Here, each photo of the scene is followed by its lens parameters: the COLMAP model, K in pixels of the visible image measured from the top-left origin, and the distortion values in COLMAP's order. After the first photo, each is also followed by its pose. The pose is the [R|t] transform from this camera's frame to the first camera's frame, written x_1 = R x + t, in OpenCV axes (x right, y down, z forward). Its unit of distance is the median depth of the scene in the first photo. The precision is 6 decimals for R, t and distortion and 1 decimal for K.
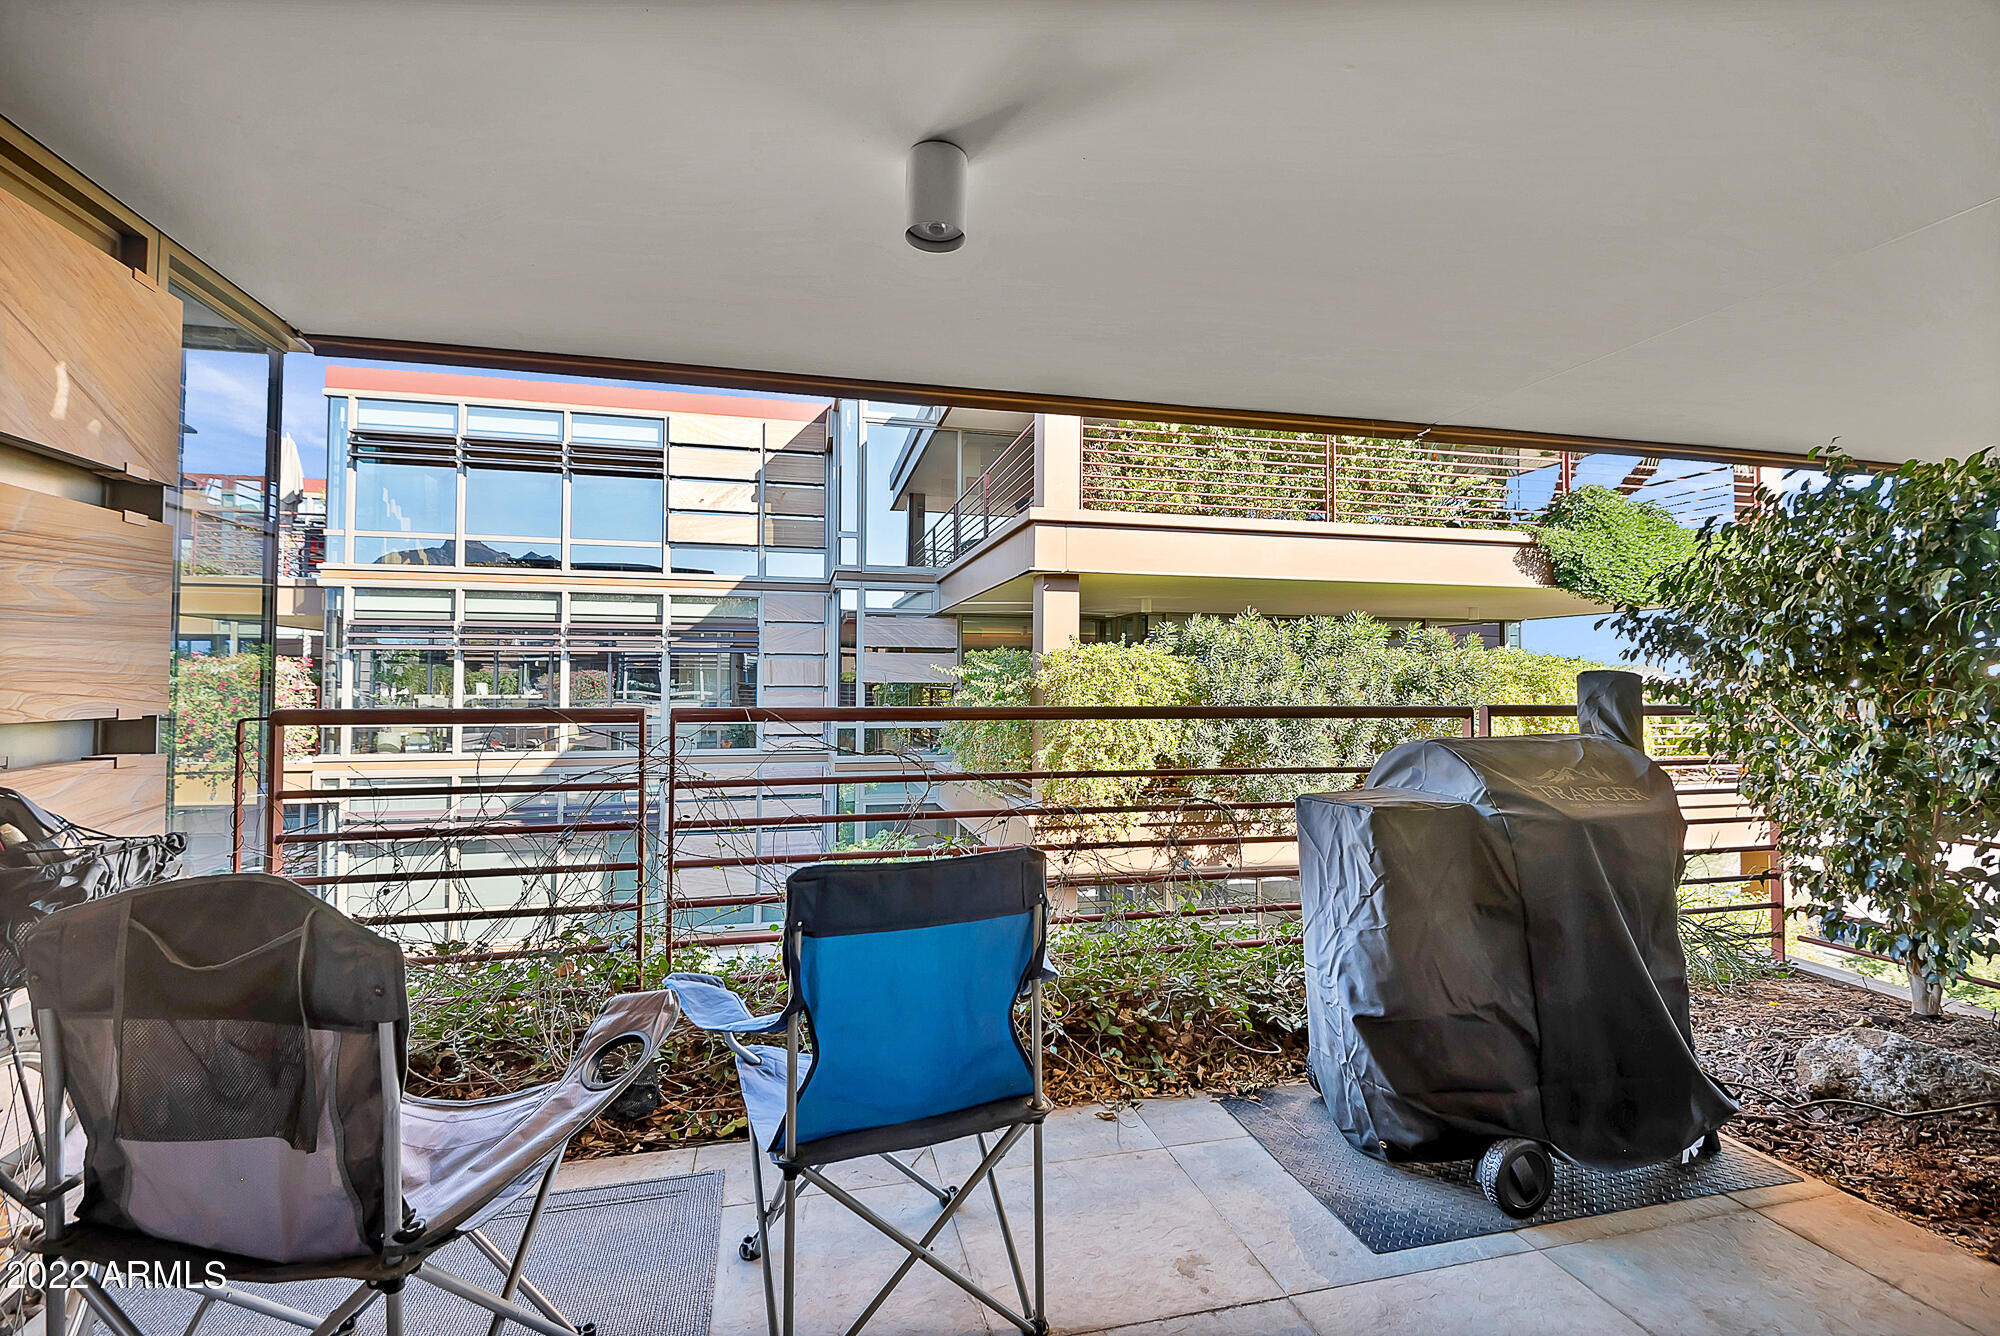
lens RADIAL K [[901.9, 0, 1009.2], [0, 901.9, 672.9], [0, 0, 1]] dist [-0.001073, -0.002745]
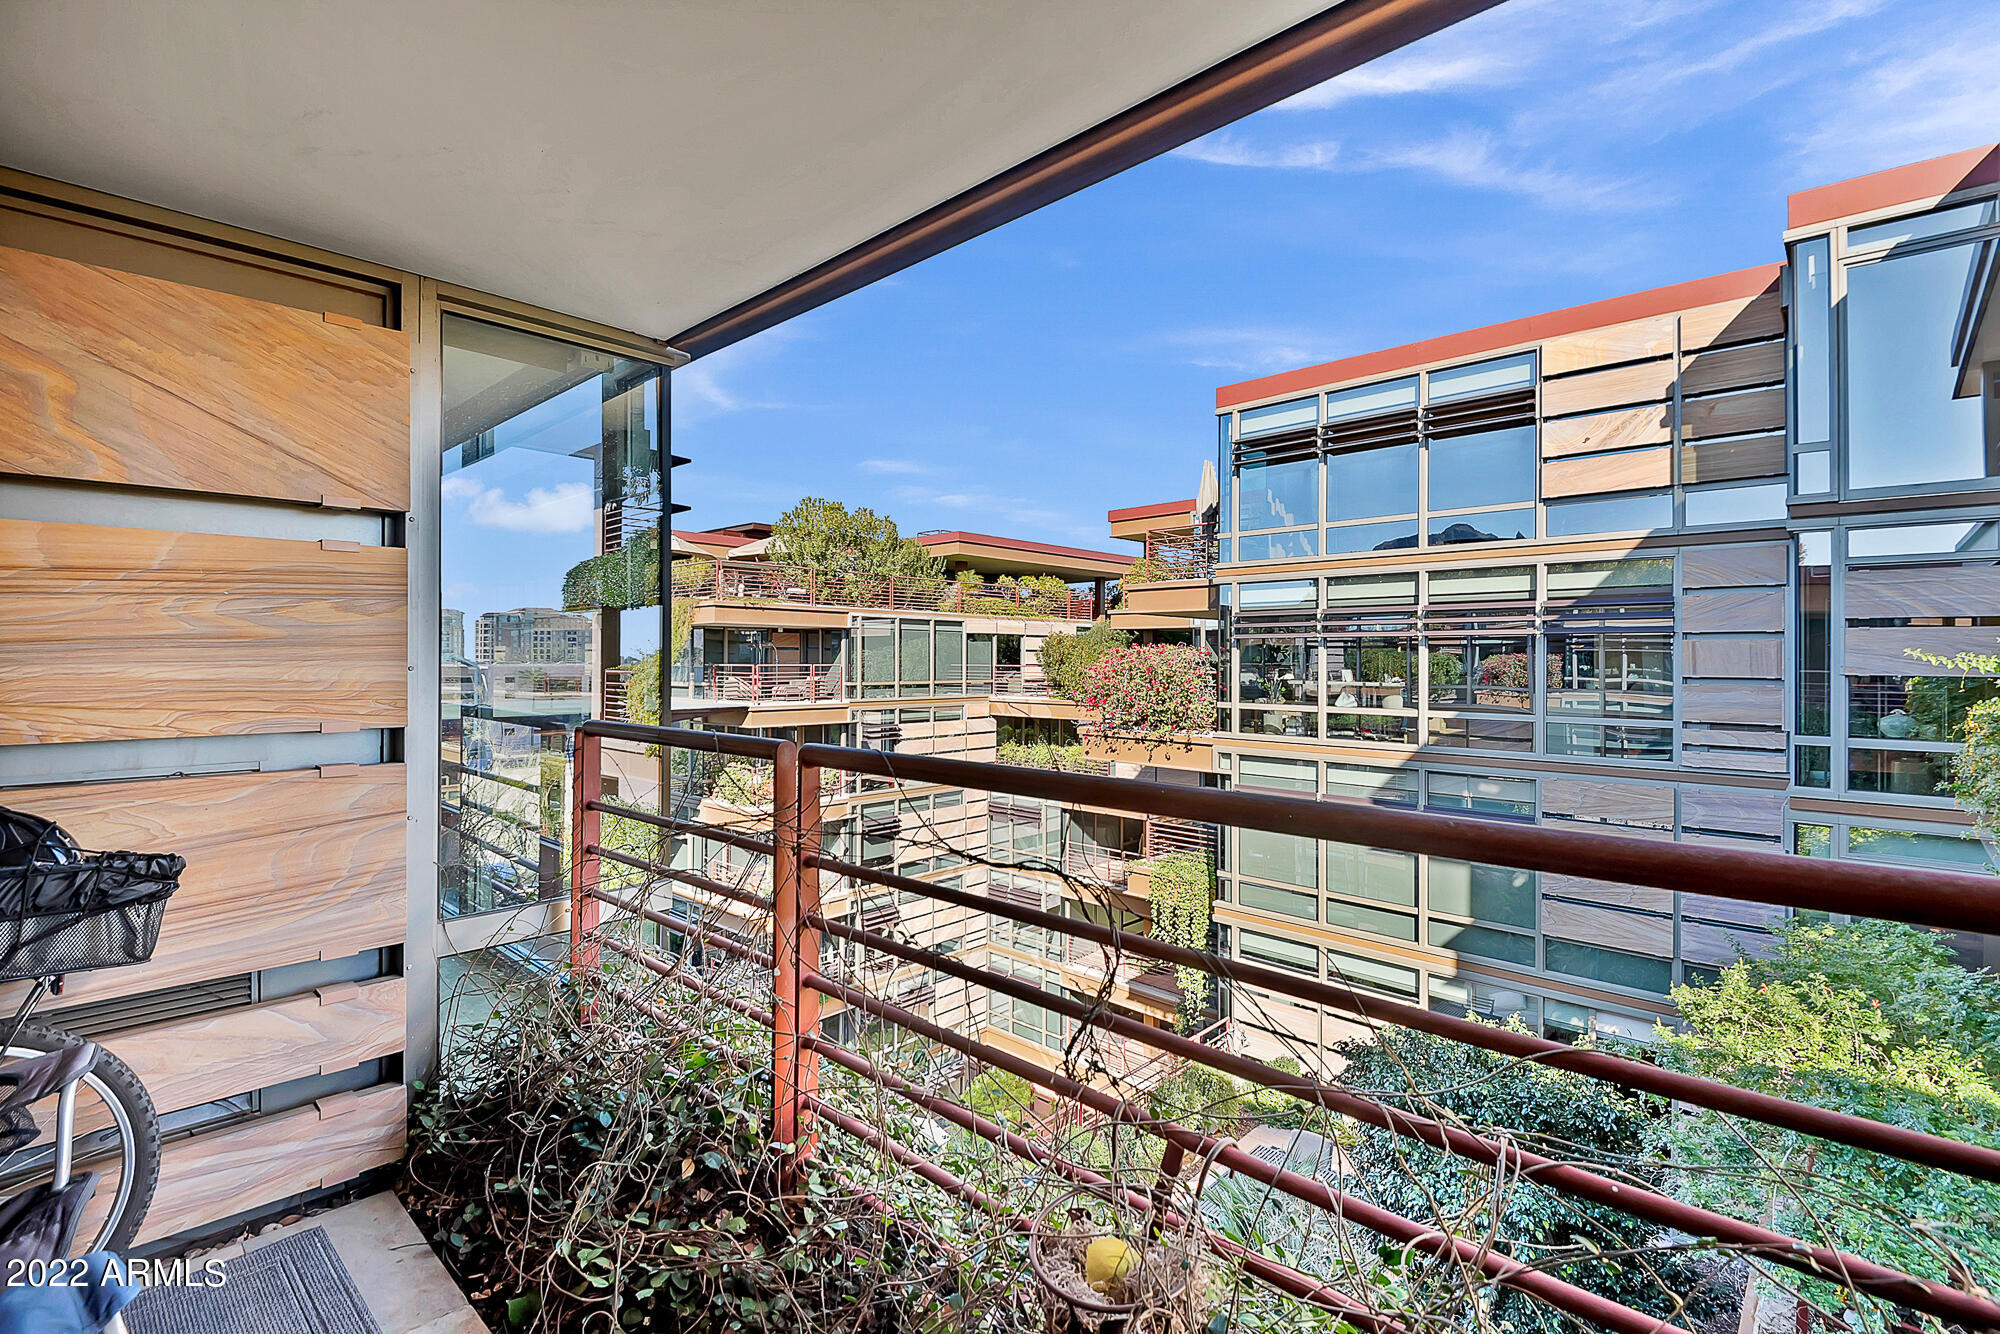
lens RADIAL K [[901.9, 0, 993.8], [0, 901.9, 679.4], [0, 0, 1]] dist [-0.001073, -0.002745]
pose [[0.539914, 0.017397, -0.841540, 0.047619], [0.005242, 0.999698, 0.024029, -0.004485], [0.841704, -0.017386, 0.539660, 0.141251]]
